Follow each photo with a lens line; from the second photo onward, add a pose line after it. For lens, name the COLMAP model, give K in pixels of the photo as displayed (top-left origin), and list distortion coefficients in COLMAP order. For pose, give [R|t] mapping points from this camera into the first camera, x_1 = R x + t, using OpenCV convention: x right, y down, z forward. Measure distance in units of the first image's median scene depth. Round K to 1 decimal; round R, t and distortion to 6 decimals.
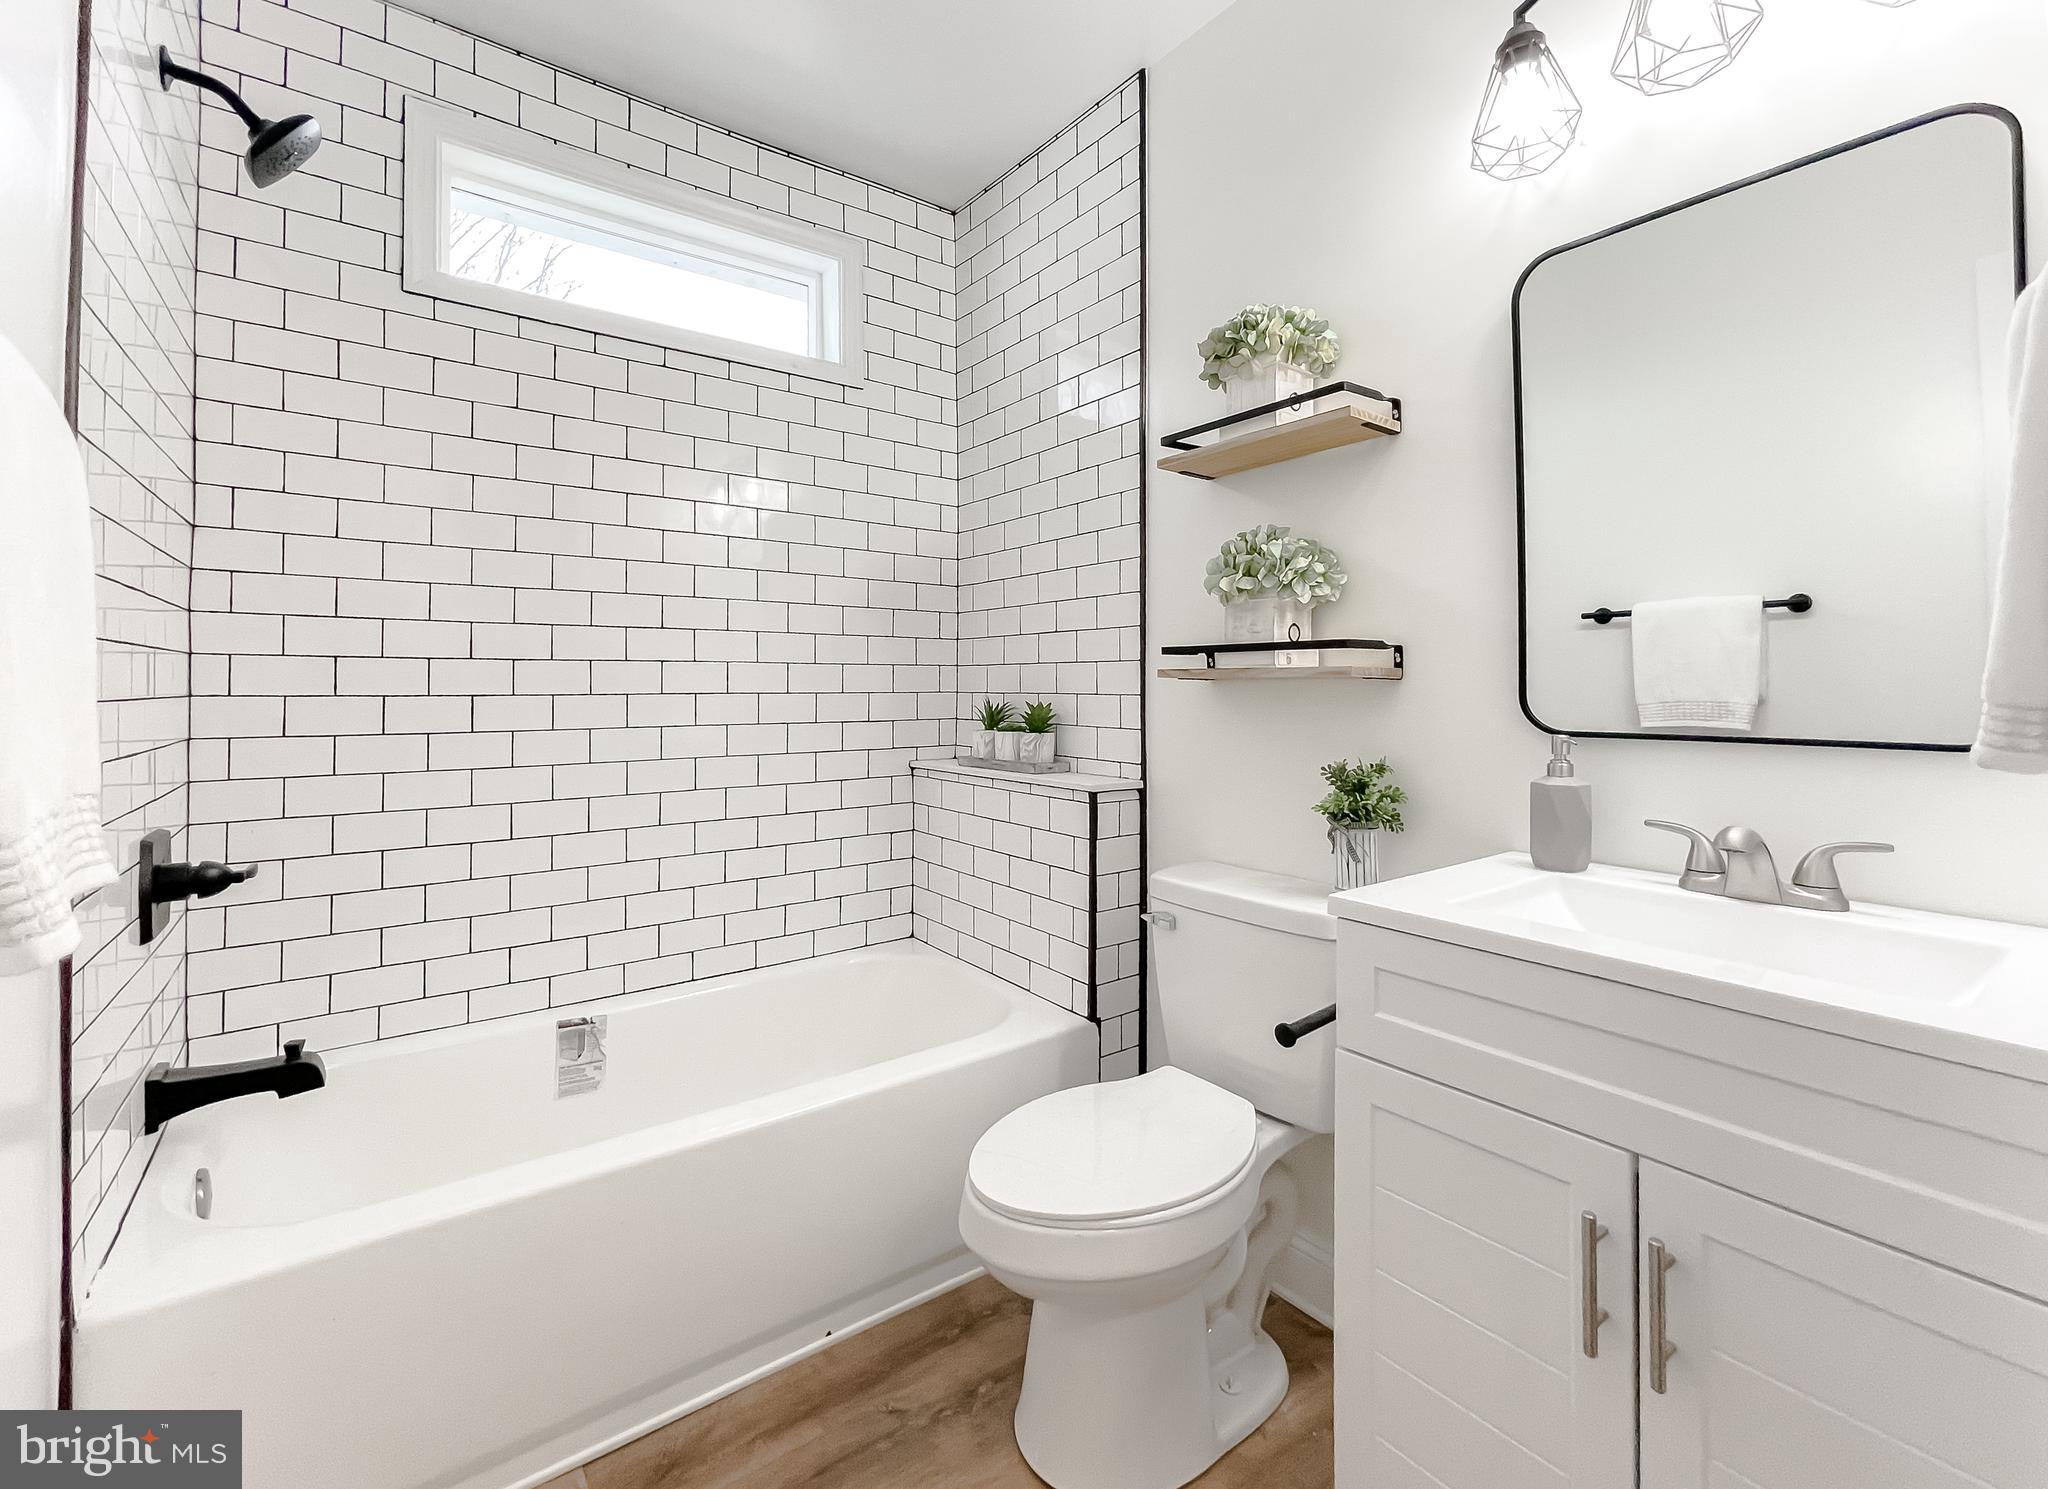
lens RADIAL K [[907.3, 0, 1043.9], [0, 907.3, 679.6], [0, 0, 1]] dist [-0.000801, -0.000241]
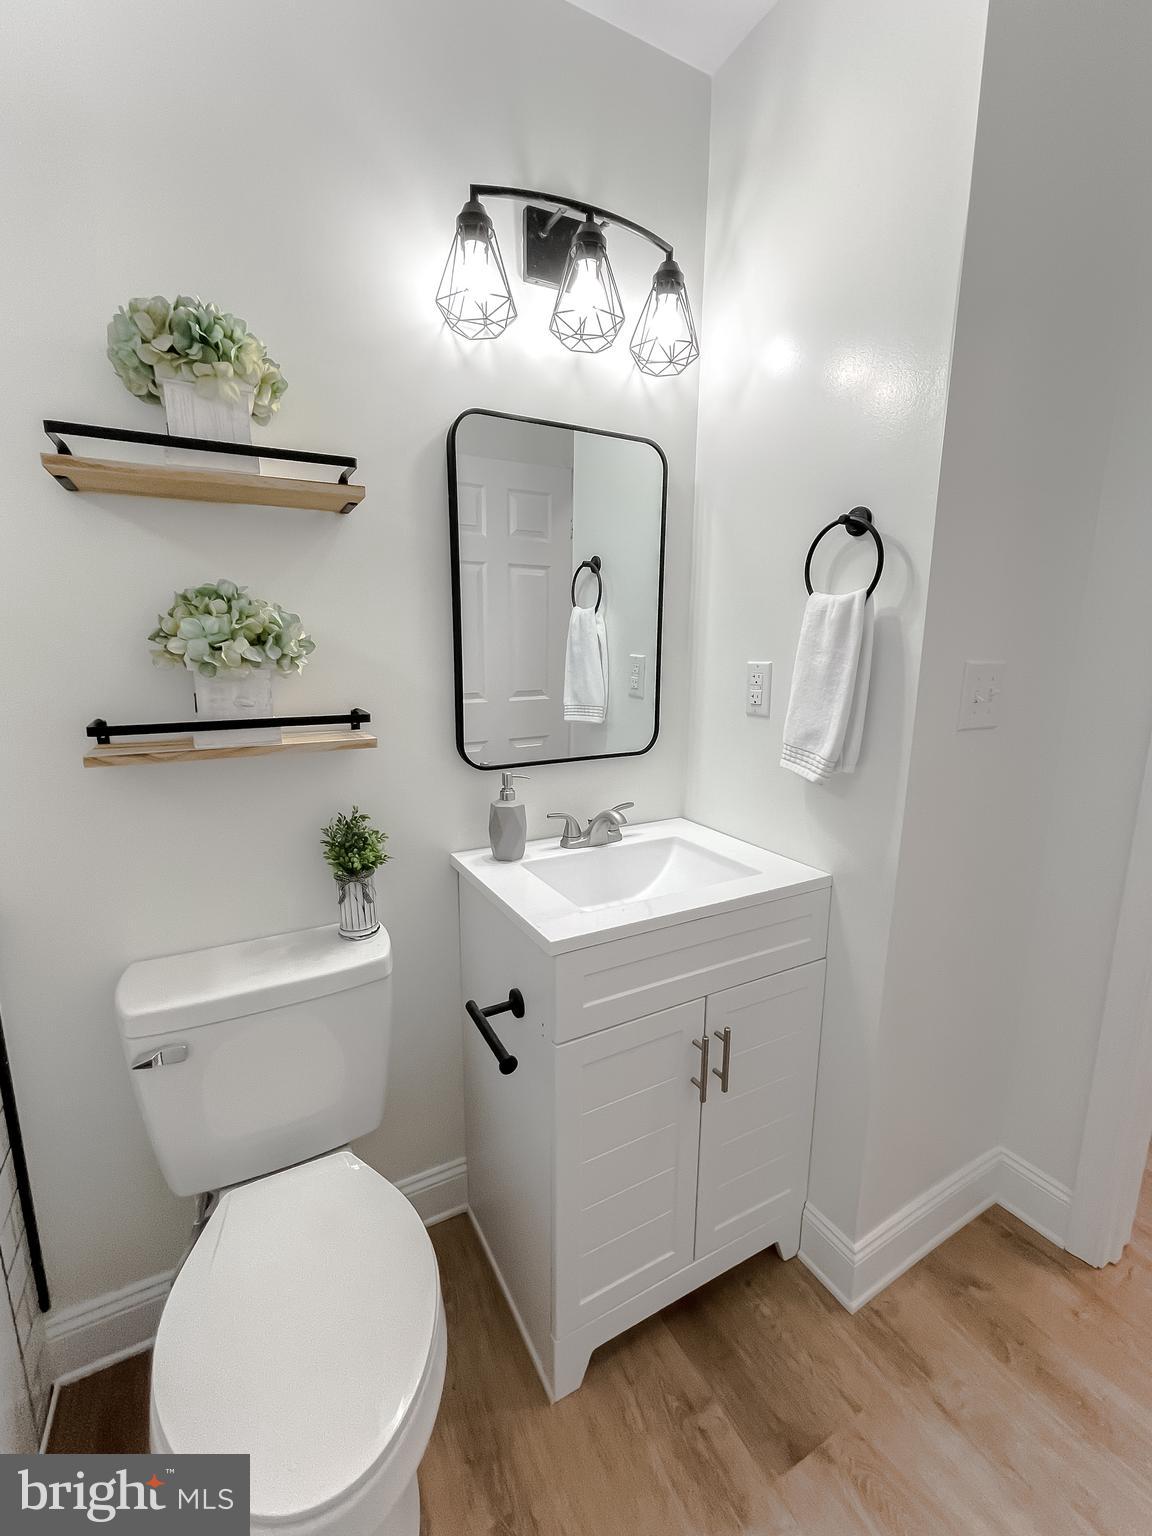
lens RADIAL K [[640.7, 0, 576.0], [0, 640.7, 768.0], [0, 0, 1]] dist [0.002329, 0.000391]
pose [[0.152201, -0.180343, 0.971757, -0.283971], [-0.013596, 0.982737, 0.184510, -0.092494], [-0.988256, -0.041295, 0.147121, 0.466526]]
